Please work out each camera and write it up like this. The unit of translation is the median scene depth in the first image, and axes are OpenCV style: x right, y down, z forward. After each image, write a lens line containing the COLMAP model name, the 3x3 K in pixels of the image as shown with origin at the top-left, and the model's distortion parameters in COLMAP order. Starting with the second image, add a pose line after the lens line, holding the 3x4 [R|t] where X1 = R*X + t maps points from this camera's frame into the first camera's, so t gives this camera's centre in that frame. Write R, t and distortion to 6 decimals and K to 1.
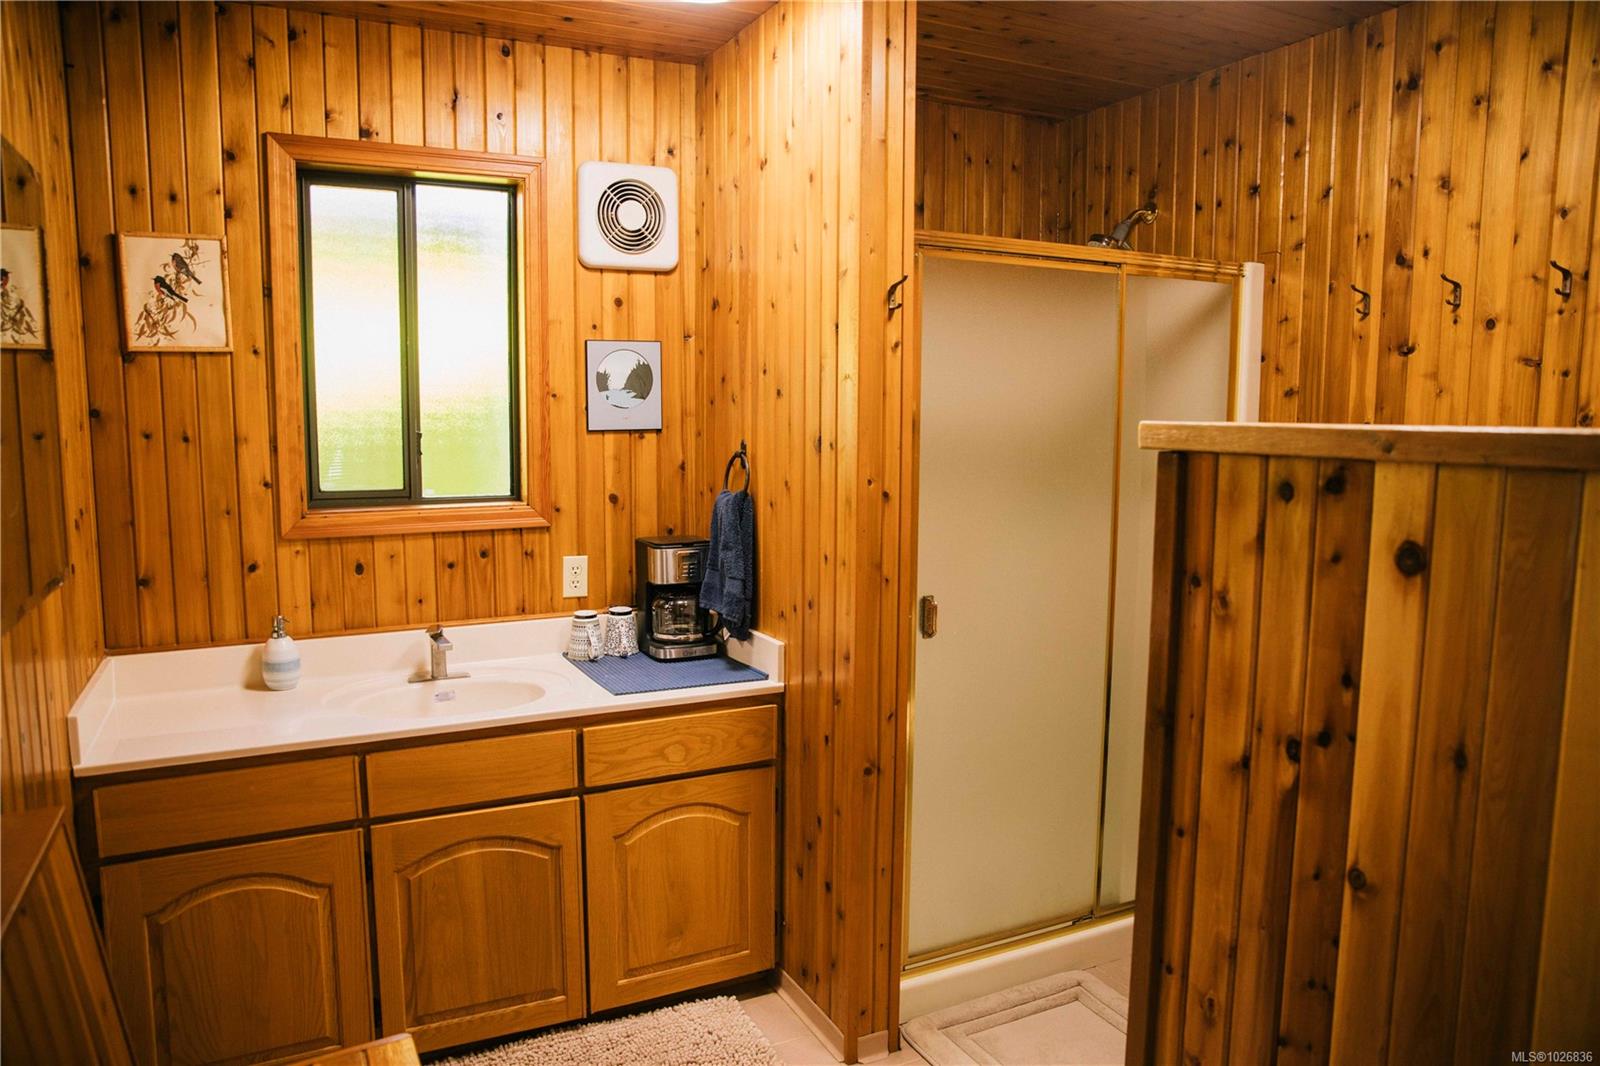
lens RADIAL K [[1097.4, 0, 800.0], [0, 1097.4, 533.0], [0, 0, 1]] dist [-0.108828, 0.090310]
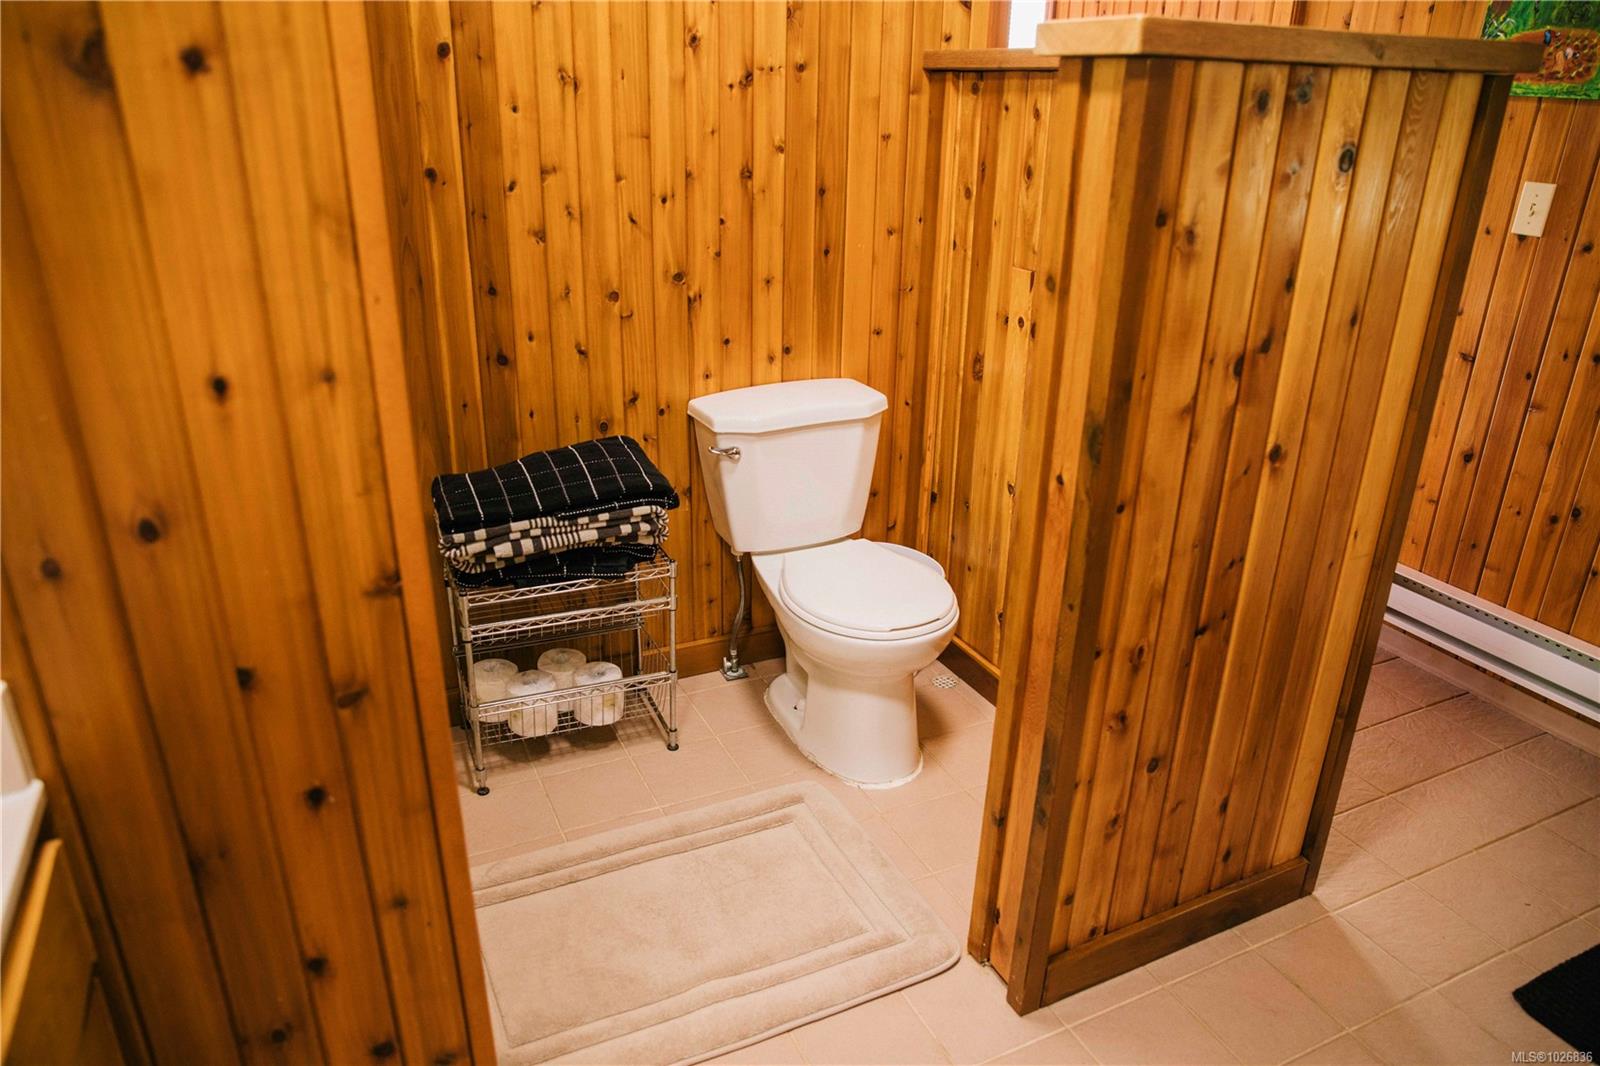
lens RADIAL K [[1097.4, 0, 800.0], [0, 1097.4, 533.0], [0, 0, 1]] dist [-0.108828, 0.090310]
pose [[0.025027, -0.384735, 0.922688, -0.543497], [0.100712, 0.919251, 0.380570, -0.084285], [-0.994601, 0.083401, 0.061753, 1.303034]]
